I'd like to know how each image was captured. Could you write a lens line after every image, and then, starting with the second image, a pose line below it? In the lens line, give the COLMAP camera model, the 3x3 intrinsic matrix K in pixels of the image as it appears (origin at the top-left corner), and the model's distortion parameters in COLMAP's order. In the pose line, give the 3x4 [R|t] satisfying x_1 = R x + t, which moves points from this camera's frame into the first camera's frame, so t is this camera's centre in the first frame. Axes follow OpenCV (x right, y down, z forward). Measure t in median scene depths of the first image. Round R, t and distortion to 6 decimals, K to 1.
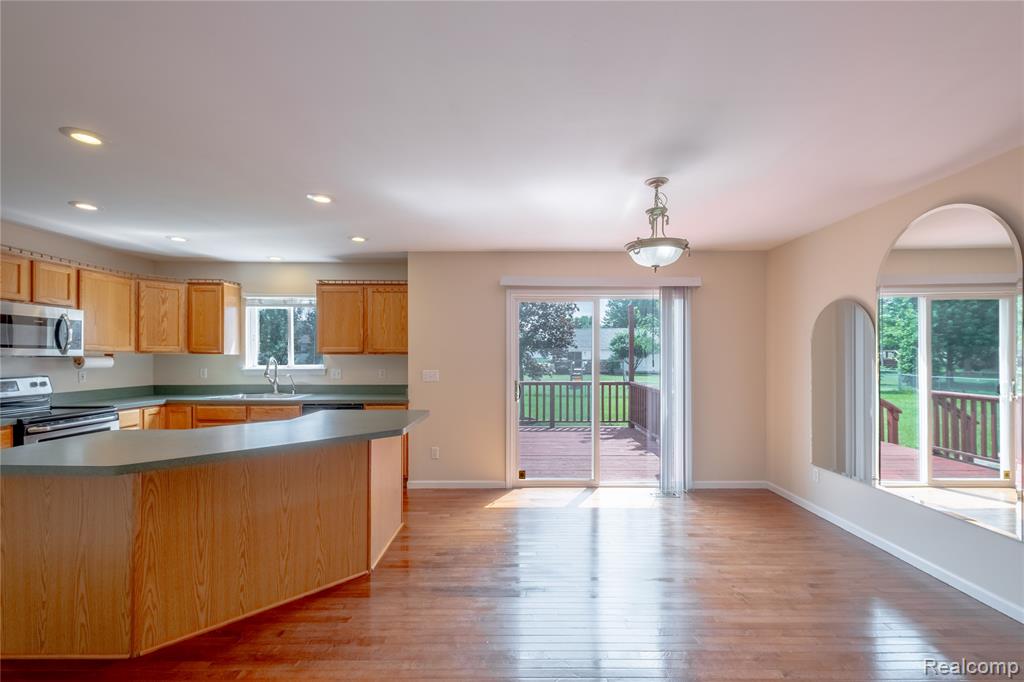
lens RADIAL K [[448.6, 0, 515.1], [0, 448.6, 357.4], [0, 0, 1]] dist [0.021531, -0.002618]
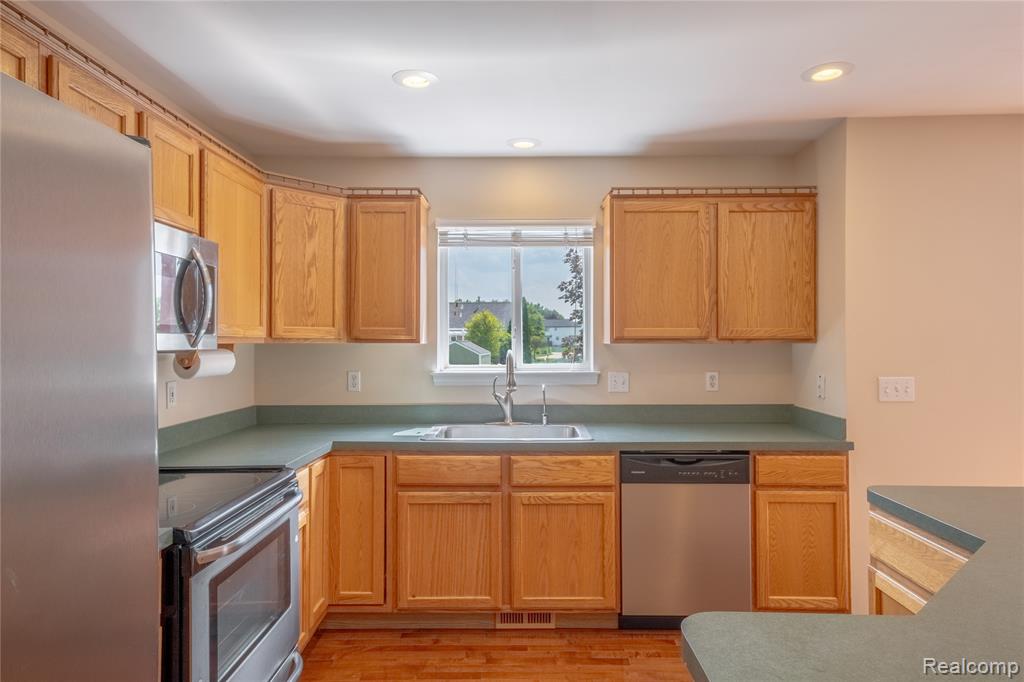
lens RADIAL K [[622.9, 0, 515.5], [0, 622.9, 341.2], [0, 0, 1]] dist [0.035226, 0.002744]
pose [[0.999982, -0.002856, -0.005306, -0.556693], [0.002830, 0.999984, -0.004923, -0.005805], [0.005320, 0.004908, 0.999974, 0.346576]]
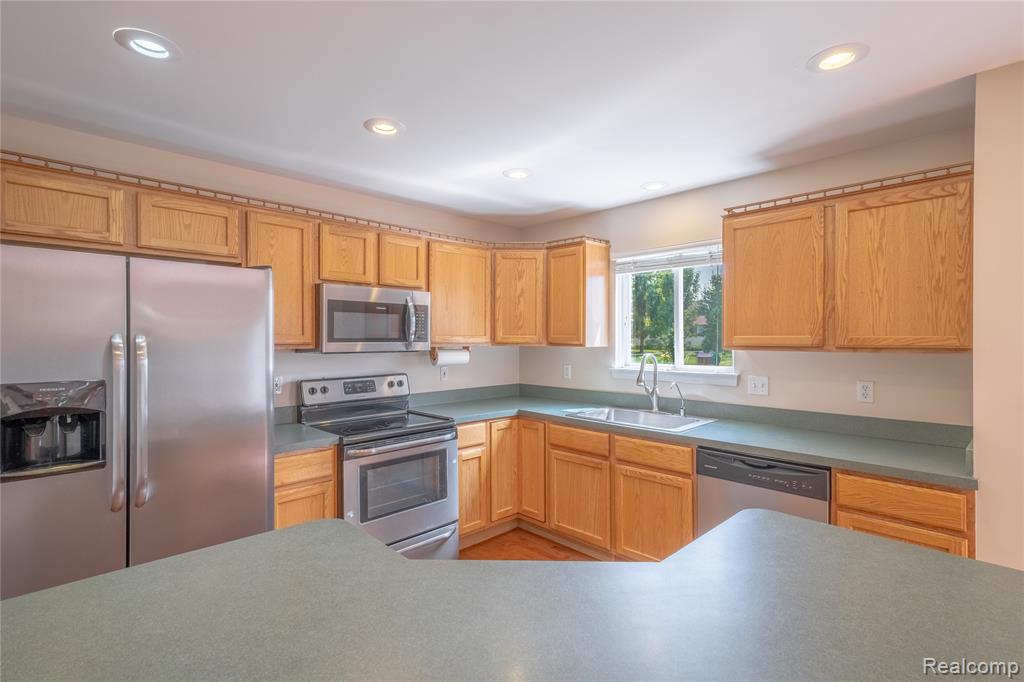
lens RADIAL K [[483.4, 0, 521.4], [0, 483.4, 340.3], [0, 0, 1]] dist [0.016994, 0.001010]
pose [[0.703131, 0.003213, -0.711053, -0.206865], [-0.000927, 0.999993, 0.003602, -0.019717], [0.711060, -0.001873, 0.703129, 0.442299]]
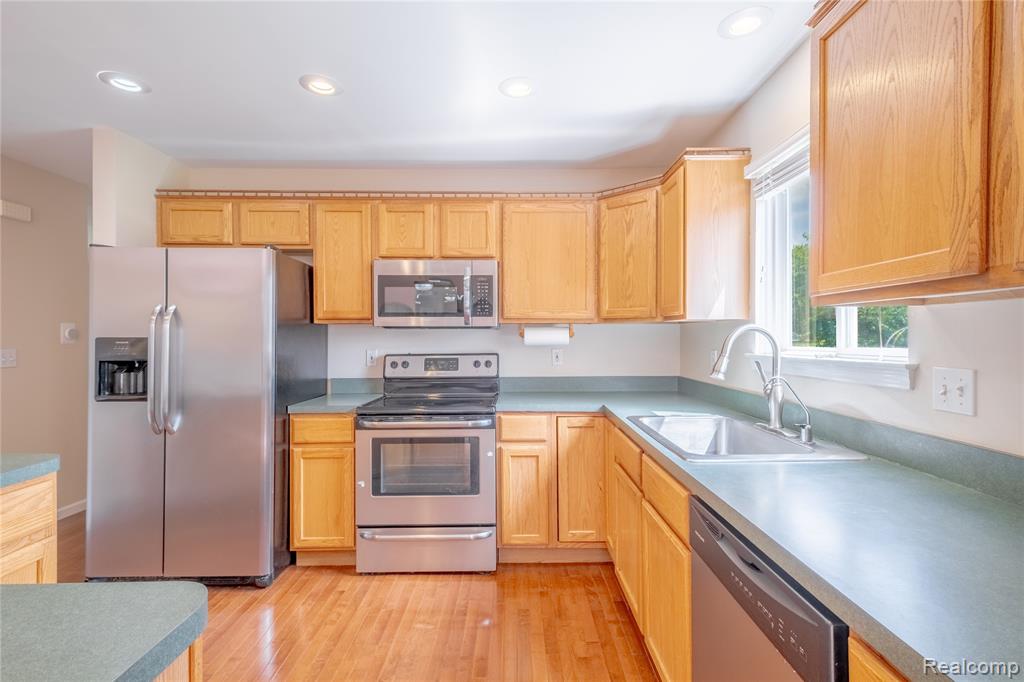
lens RADIAL K [[483.4, 0, 525.3], [0, 483.4, 342.4], [0, 0, 1]] dist [0.016994, 0.001010]
pose [[0.007459, 0.008561, -0.999936, -0.178881], [-0.000072, 0.999963, 0.008561, 0.012395], [0.999972, 0.000008, 0.007460, 0.868648]]
